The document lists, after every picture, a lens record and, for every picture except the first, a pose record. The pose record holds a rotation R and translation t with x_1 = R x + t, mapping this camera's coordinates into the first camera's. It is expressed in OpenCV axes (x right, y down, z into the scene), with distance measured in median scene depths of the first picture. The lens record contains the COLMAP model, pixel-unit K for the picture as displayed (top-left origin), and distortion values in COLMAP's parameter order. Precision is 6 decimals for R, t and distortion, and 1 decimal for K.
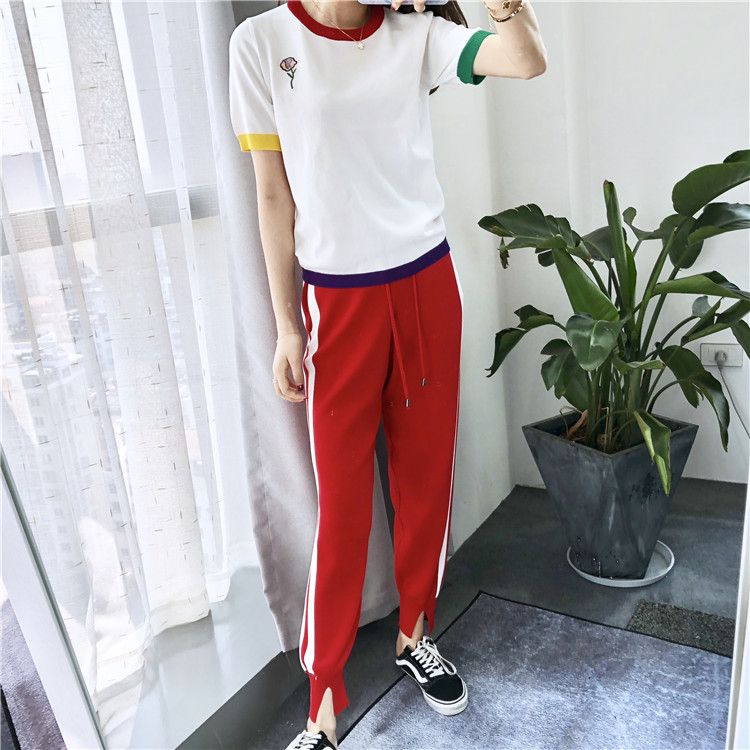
lens RADIAL K [[846.0, 0, 375.3], [0, 846.0, 381.9], [0, 0, 1]] dist [-0.005817, 0.000000]
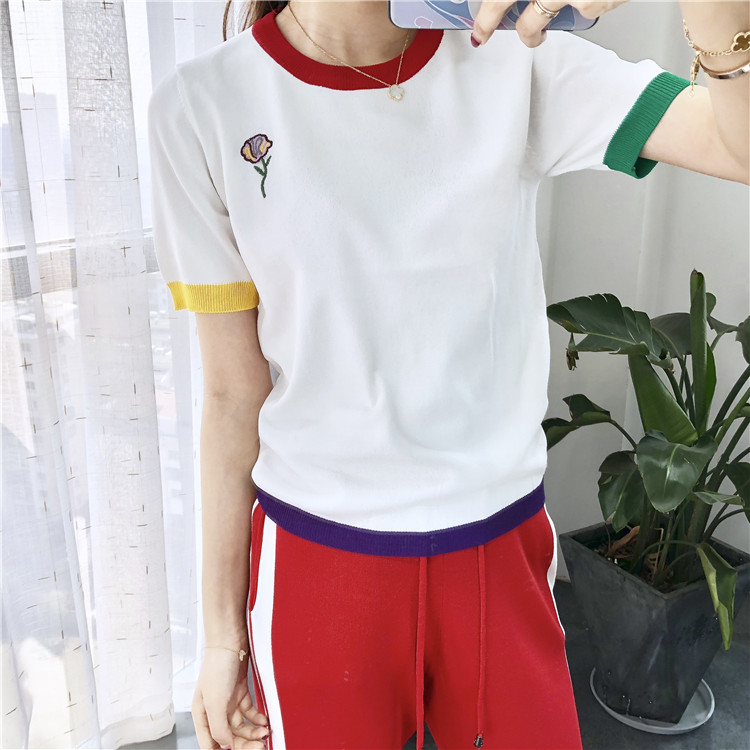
lens RADIAL K [[846.0, 0, 390.8], [0, 846.0, 387.7], [0, 0, 1]] dist [-0.005817, 0.000000]
pose [[0.993933, 0.107273, 0.024265, -0.038850], [-0.107723, 0.994017, 0.018063, -0.107425], [-0.022182, -0.020567, 0.999542, 0.164054]]
